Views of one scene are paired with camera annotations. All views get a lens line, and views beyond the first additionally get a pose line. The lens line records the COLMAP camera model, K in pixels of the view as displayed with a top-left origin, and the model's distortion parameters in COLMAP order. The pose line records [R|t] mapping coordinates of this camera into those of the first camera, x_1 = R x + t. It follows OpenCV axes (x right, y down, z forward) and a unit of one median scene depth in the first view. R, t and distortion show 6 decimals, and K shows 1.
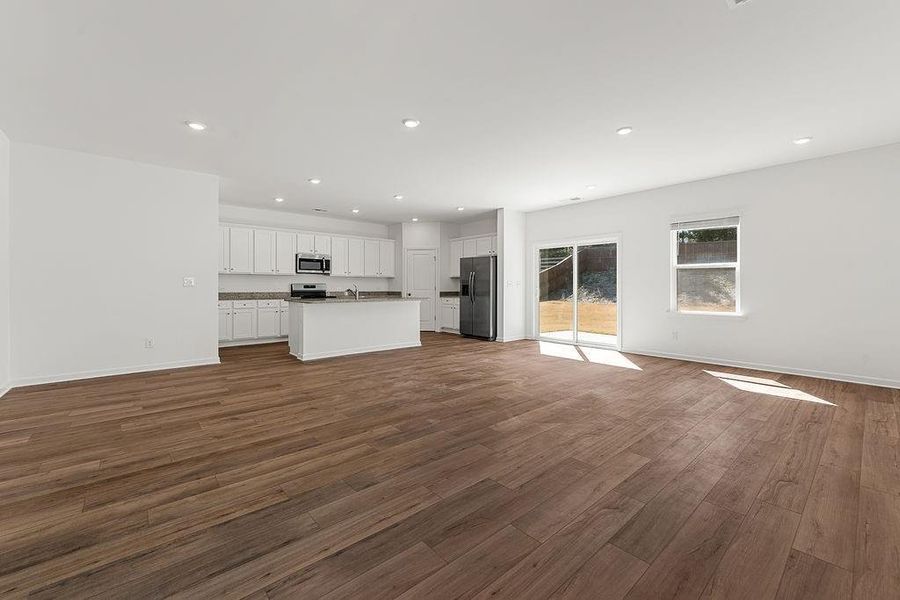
lens RADIAL K [[368.9, 0, 451.8], [0, 368.9, 288.1], [0, 0, 1]] dist [0.000106, -0.000045]
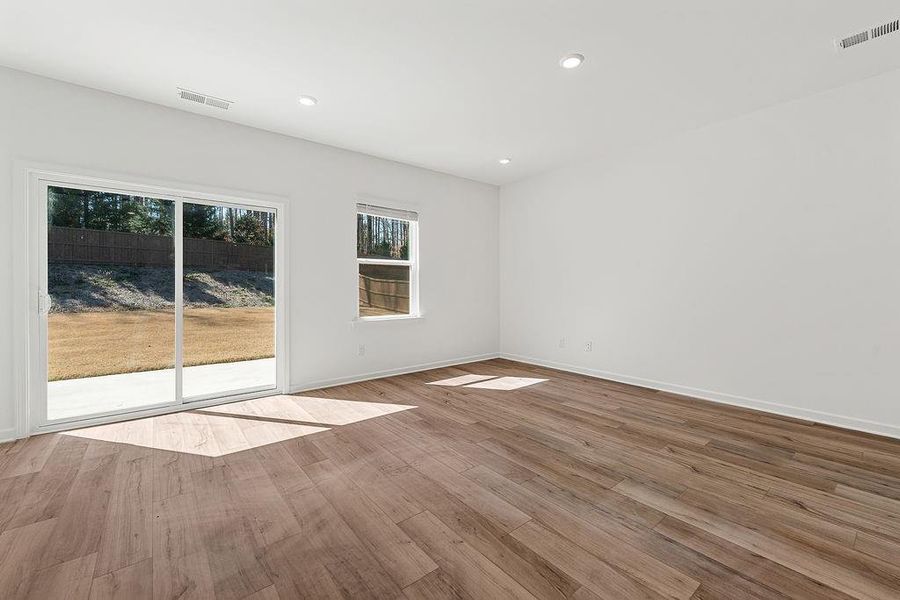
lens RADIAL K [[368.9, 0, 451.8], [0, 368.9, 288.1], [0, 0, 1]] dist [0.000106, -0.000045]
pose [[0.040667, -0.003373, 0.999167, -0.166395], [0.003750, 0.999988, 0.003224, -0.003522], [-0.999166, 0.003616, 0.040679, 0.845449]]
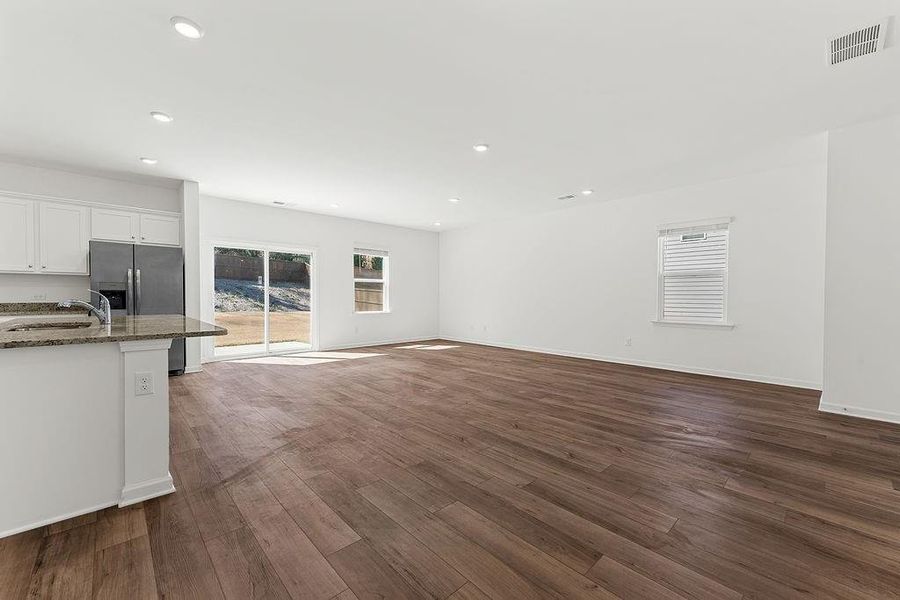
lens RADIAL K [[364.3, 0, 450.0], [0, 364.3, 300.0], [0, 0, 1]] dist [0.000279, 0.000023]
pose [[-0.036063, -0.014054, 0.999251, -0.810168], [-0.000215, 0.999901, 0.014055, -0.003224], [-0.999350, 0.000292, -0.036062, 0.759757]]
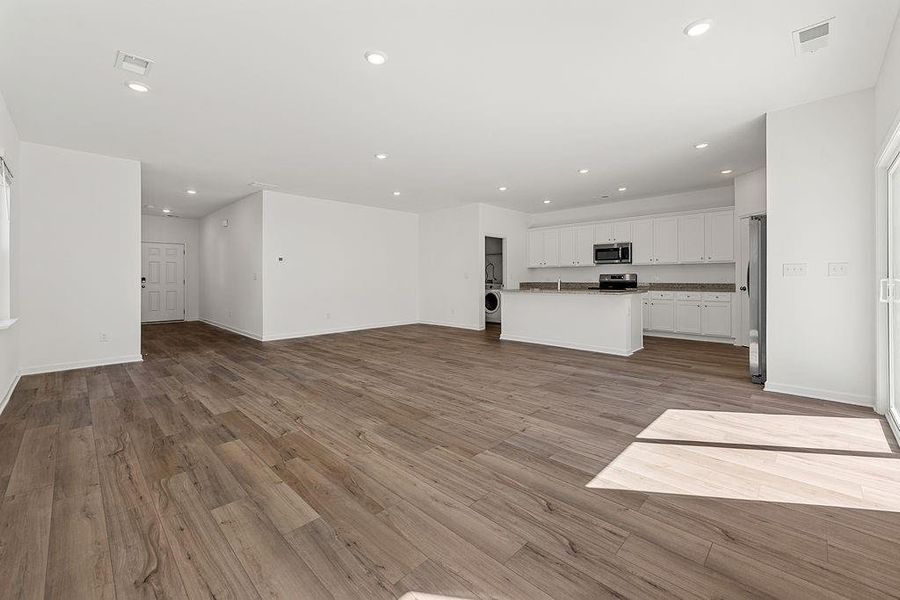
lens RADIAL K [[373.0, 0, 443.9], [0, 373.0, 277.1], [0, 0, 1]] dist [0.000366, -0.000086]
pose [[0.064867, -0.005153, -0.997881, 0.842091], [0.001815, 0.999986, -0.005046, -0.000364], [0.997892, -0.001484, 0.064875, 0.765977]]
